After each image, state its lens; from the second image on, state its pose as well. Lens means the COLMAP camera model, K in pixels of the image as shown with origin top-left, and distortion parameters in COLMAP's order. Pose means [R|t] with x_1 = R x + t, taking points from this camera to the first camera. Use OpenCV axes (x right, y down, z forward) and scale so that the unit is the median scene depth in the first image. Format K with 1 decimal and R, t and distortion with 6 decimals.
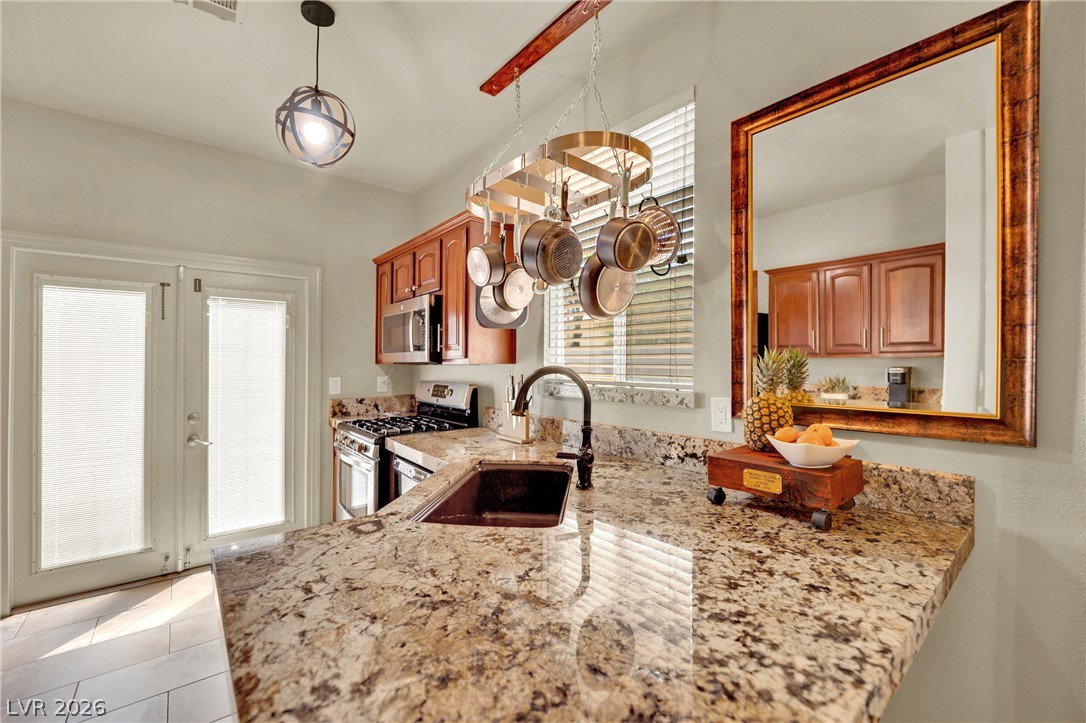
lens RADIAL K [[444.7, 0, 531.4], [0, 444.7, 357.8], [0, 0, 1]] dist [-0.021135, 0.000751]
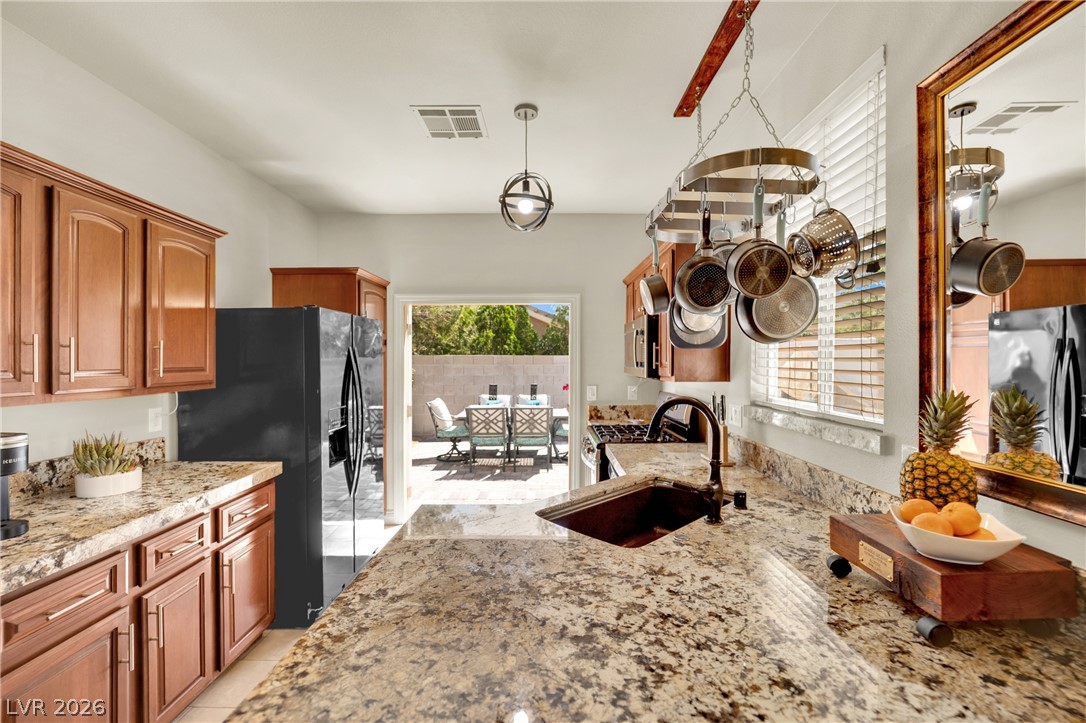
lens RADIAL K [[444.7, 0, 545.3], [0, 444.7, 361.0], [0, 0, 1]] dist [-0.021135, 0.000751]
pose [[0.782341, 0.002023, -0.622847, 0.497505], [0.004095, 0.999956, 0.008392, -0.082509], [0.622837, -0.009116, 0.782299, 0.009888]]
